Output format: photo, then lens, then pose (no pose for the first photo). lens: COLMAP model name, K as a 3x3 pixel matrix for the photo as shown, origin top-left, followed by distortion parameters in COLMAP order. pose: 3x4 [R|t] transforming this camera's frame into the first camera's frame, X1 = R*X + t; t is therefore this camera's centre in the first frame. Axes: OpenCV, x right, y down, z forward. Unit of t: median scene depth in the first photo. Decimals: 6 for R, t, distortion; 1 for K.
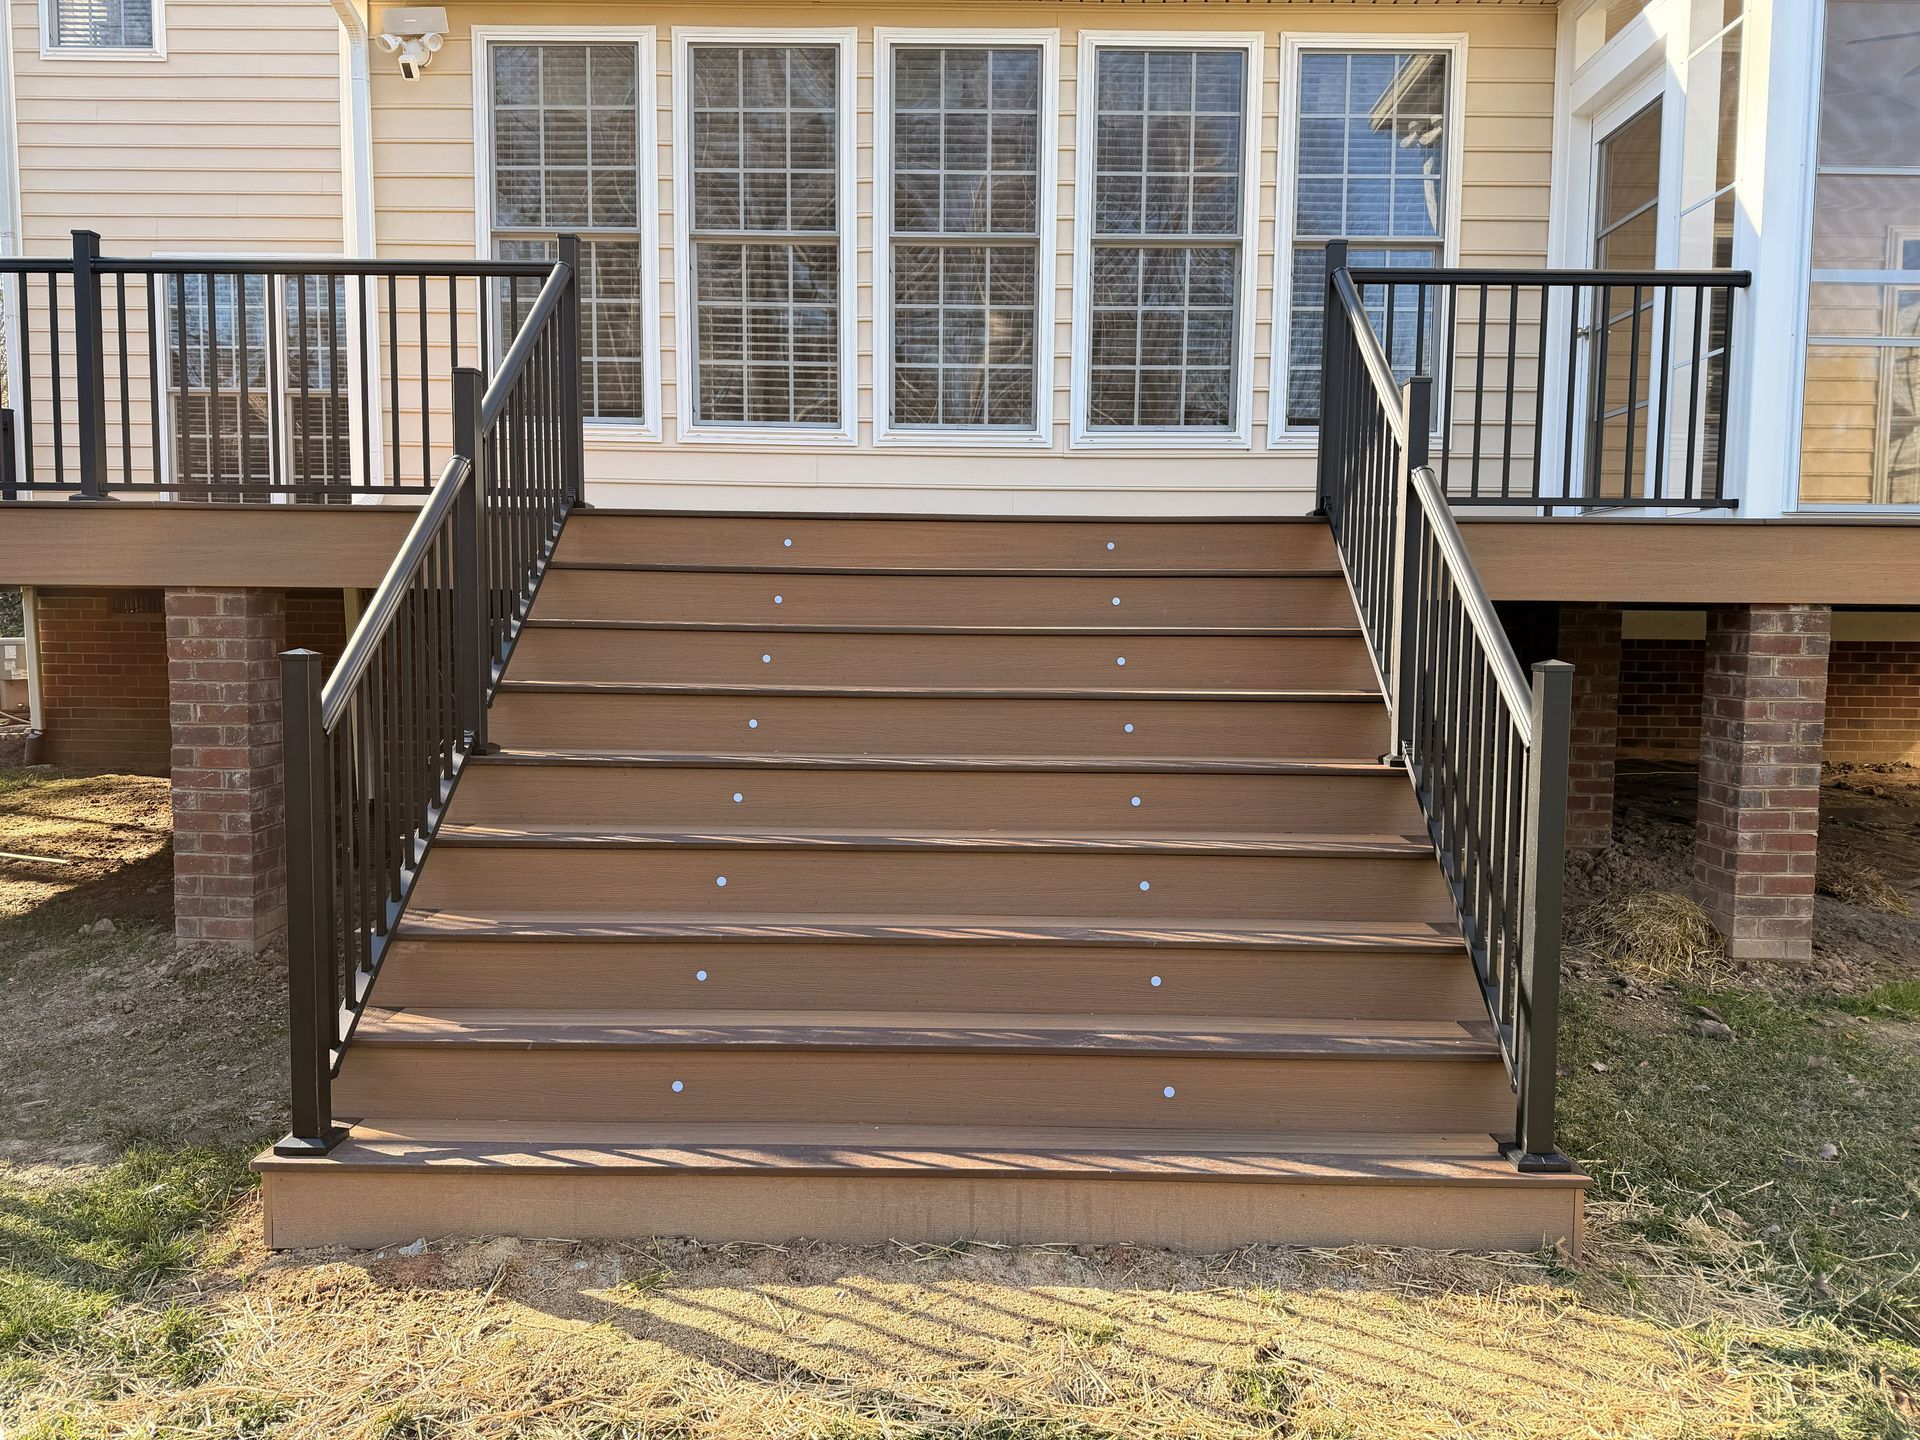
lens RADIAL K [[1327.1, 0, 971.1], [0, 1327.1, 720.2], [0, 0, 1]] dist [0.064179, -0.068564]
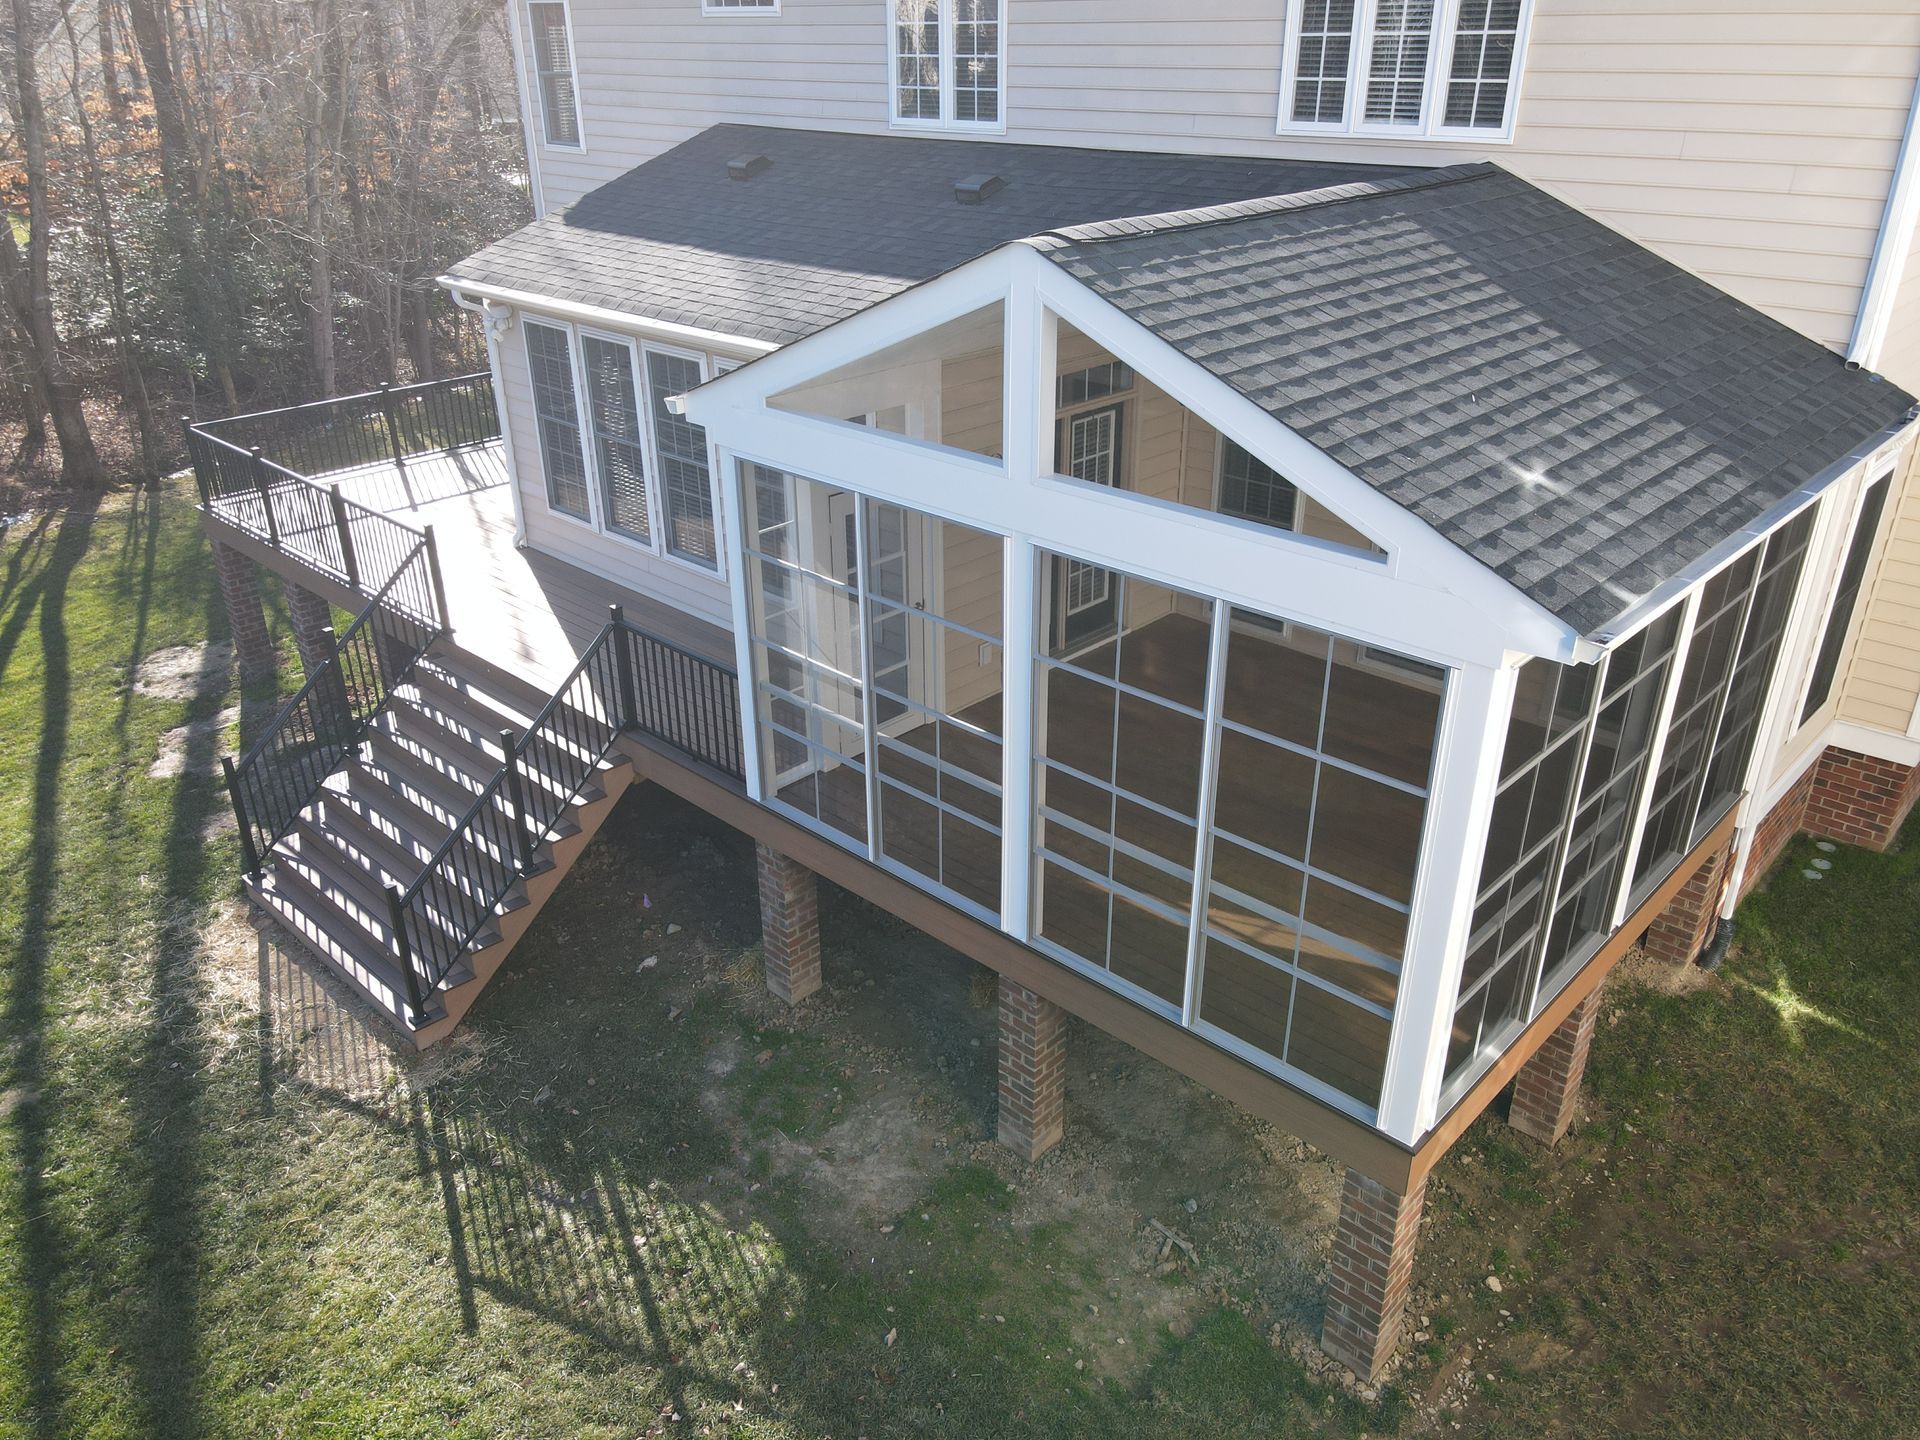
lens RADIAL K [[1406.5, 0, 956.5], [0, 1406.5, 725.2], [0, 0, 1]] dist [0.013364, -0.002156]
pose [[0.729814, 0.287158, -0.620412, 1.939781], [-0.037763, 0.923053, 0.382814, -0.986744], [0.682602, -0.255954, 0.684502, -0.138846]]
